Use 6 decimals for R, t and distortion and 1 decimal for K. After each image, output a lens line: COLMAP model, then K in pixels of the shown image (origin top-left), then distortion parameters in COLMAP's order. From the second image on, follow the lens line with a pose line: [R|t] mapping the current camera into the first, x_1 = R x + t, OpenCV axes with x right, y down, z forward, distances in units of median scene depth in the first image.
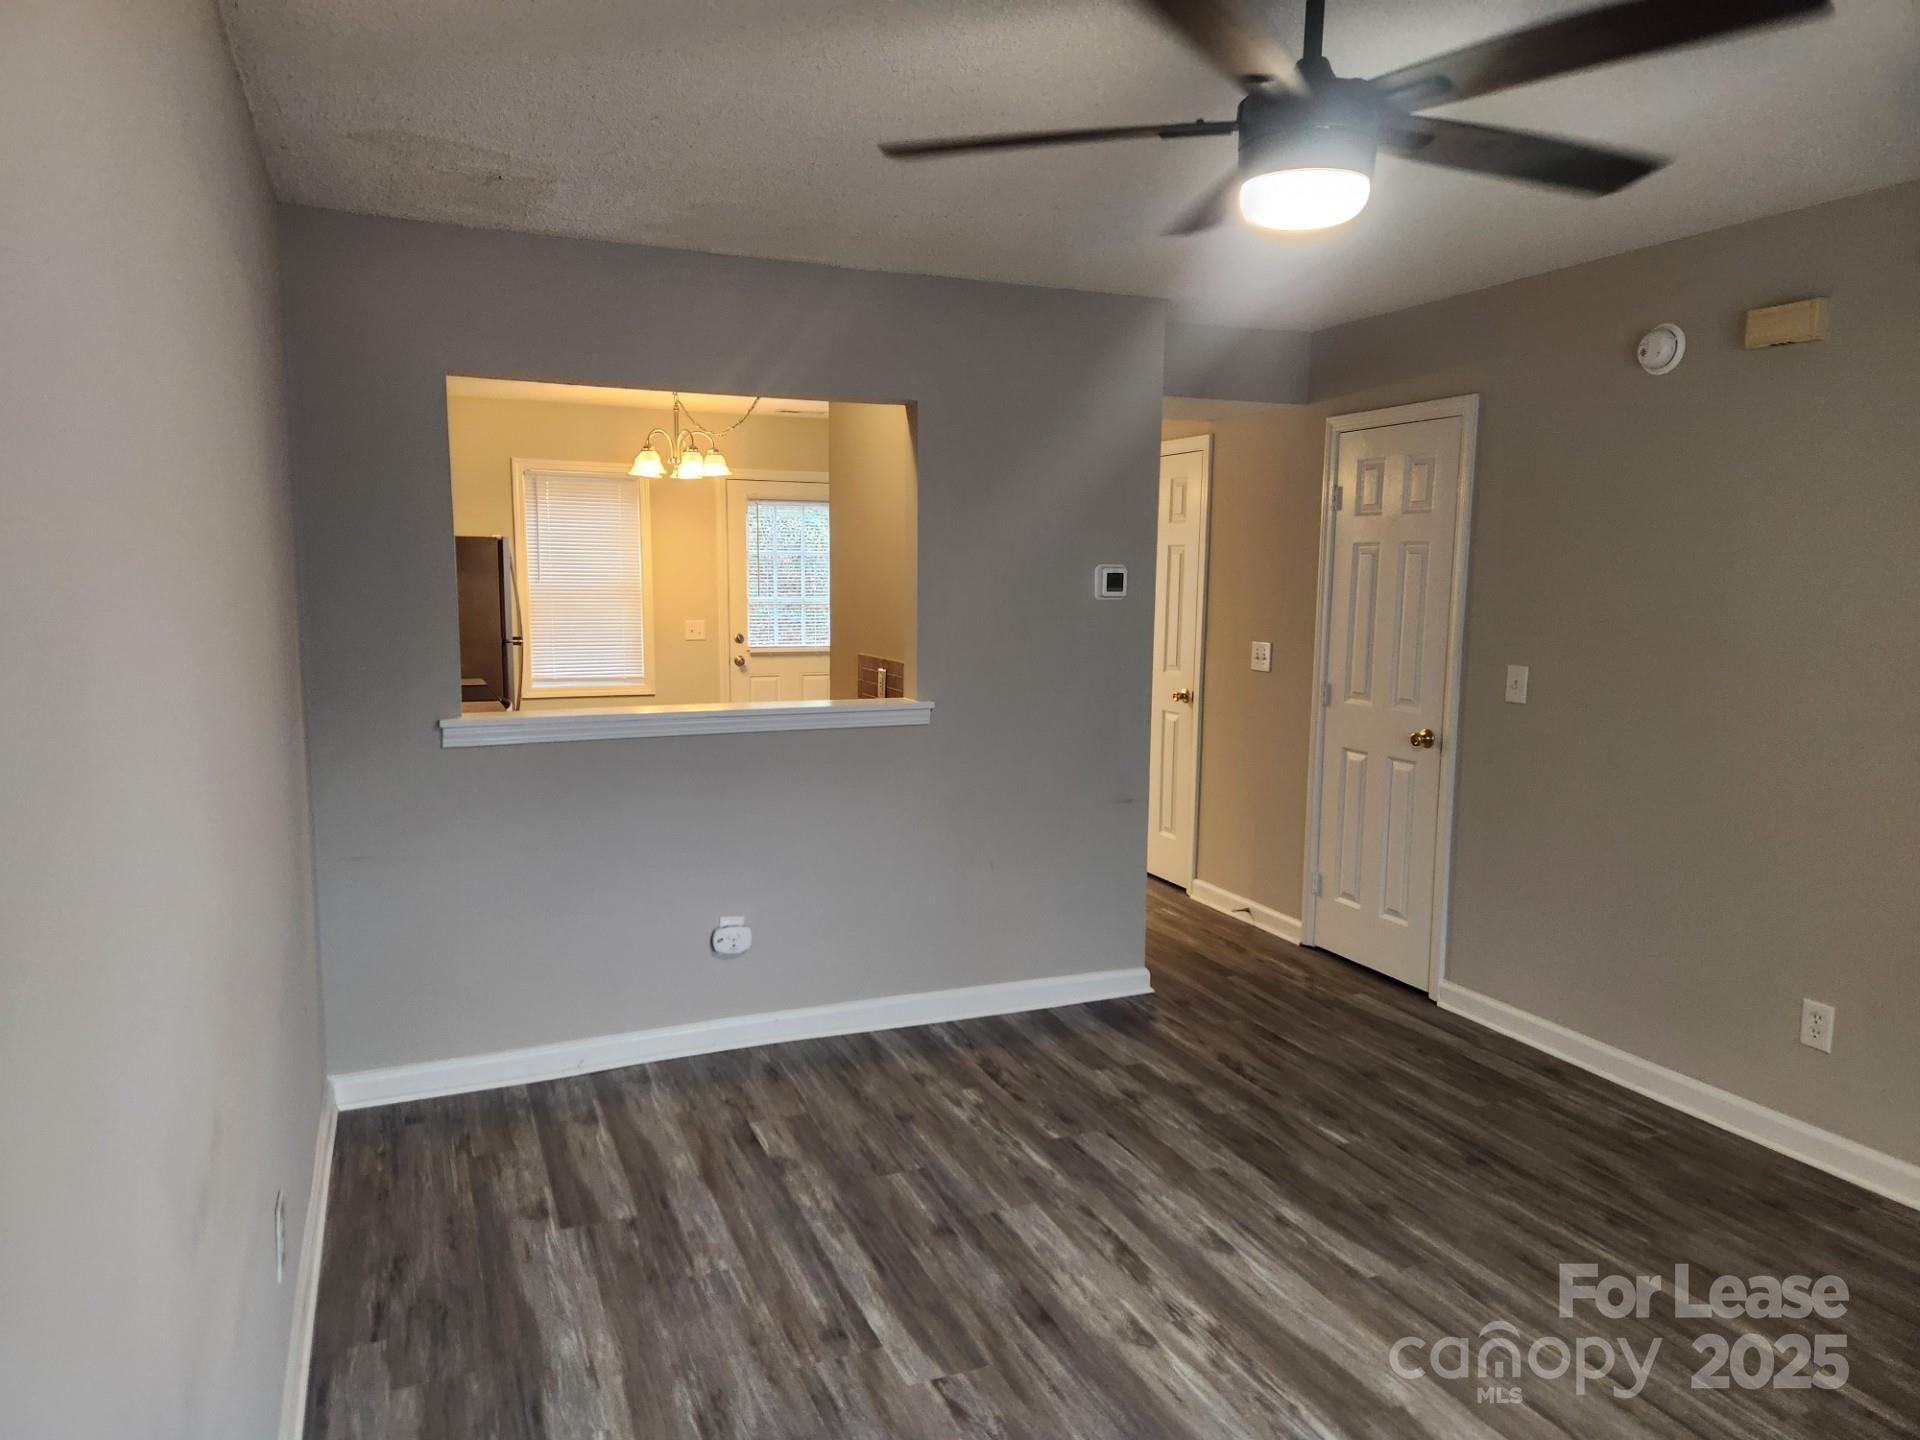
lens RADIAL K [[1289.0, 0, 903.6], [0, 1289.0, 713.9], [0, 0, 1]] dist [0.060256, -0.037496]
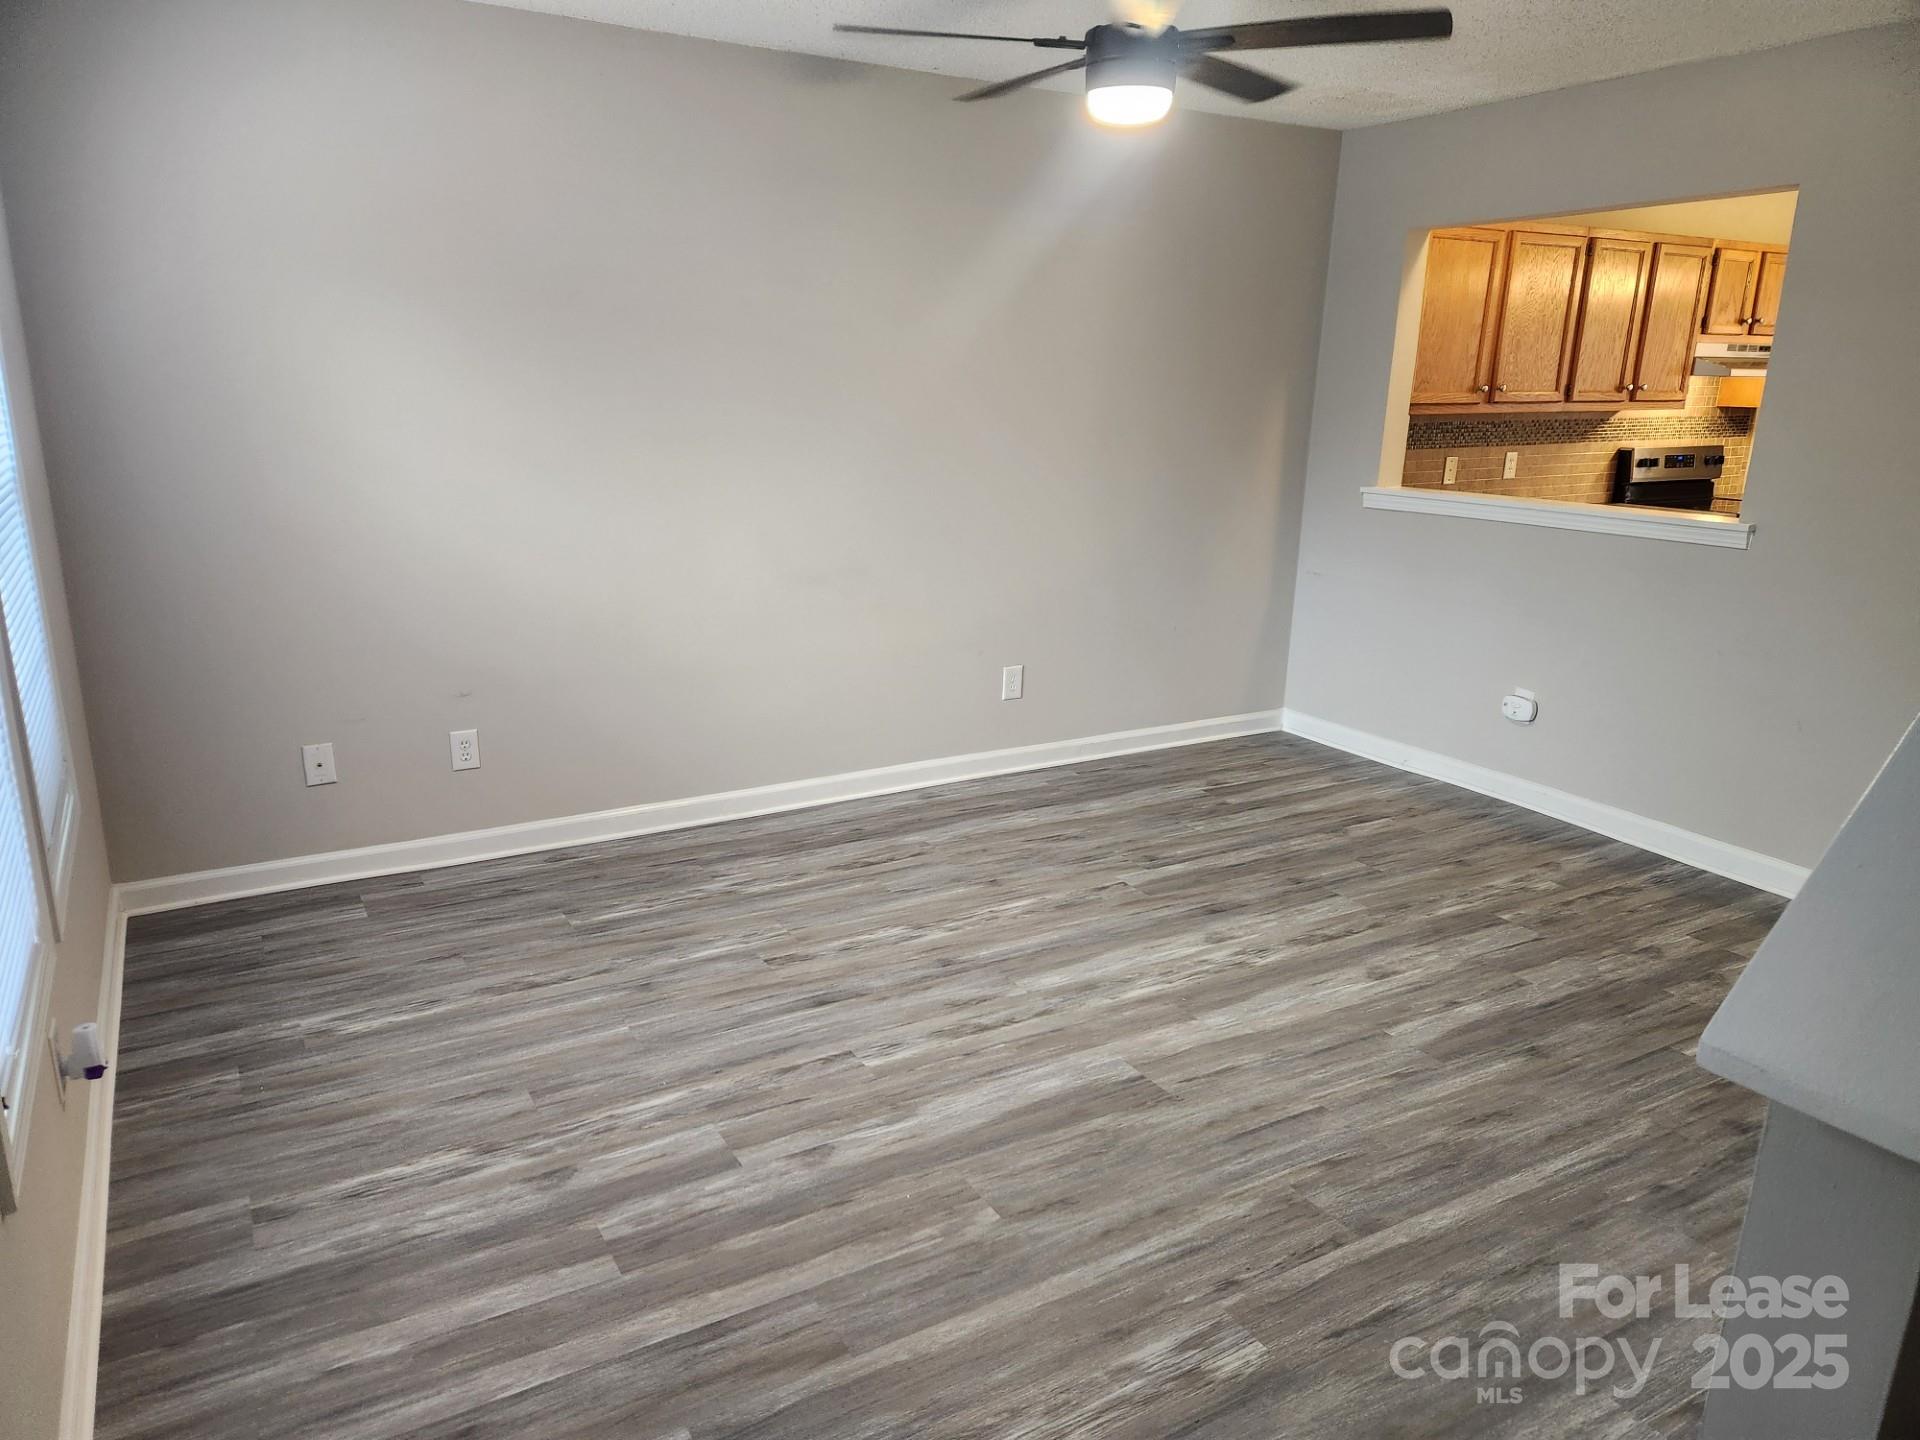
lens RADIAL K [[1289.0, 0, 969.4], [0, 1289.0, 716.4], [0, 0, 1]] dist [0.060256, -0.037496]
pose [[0.158795, 0.254158, -0.954038, 1.032710], [-0.139184, 0.962411, 0.233222, -0.025051], [0.977452, 0.095753, 0.188200, 0.345190]]
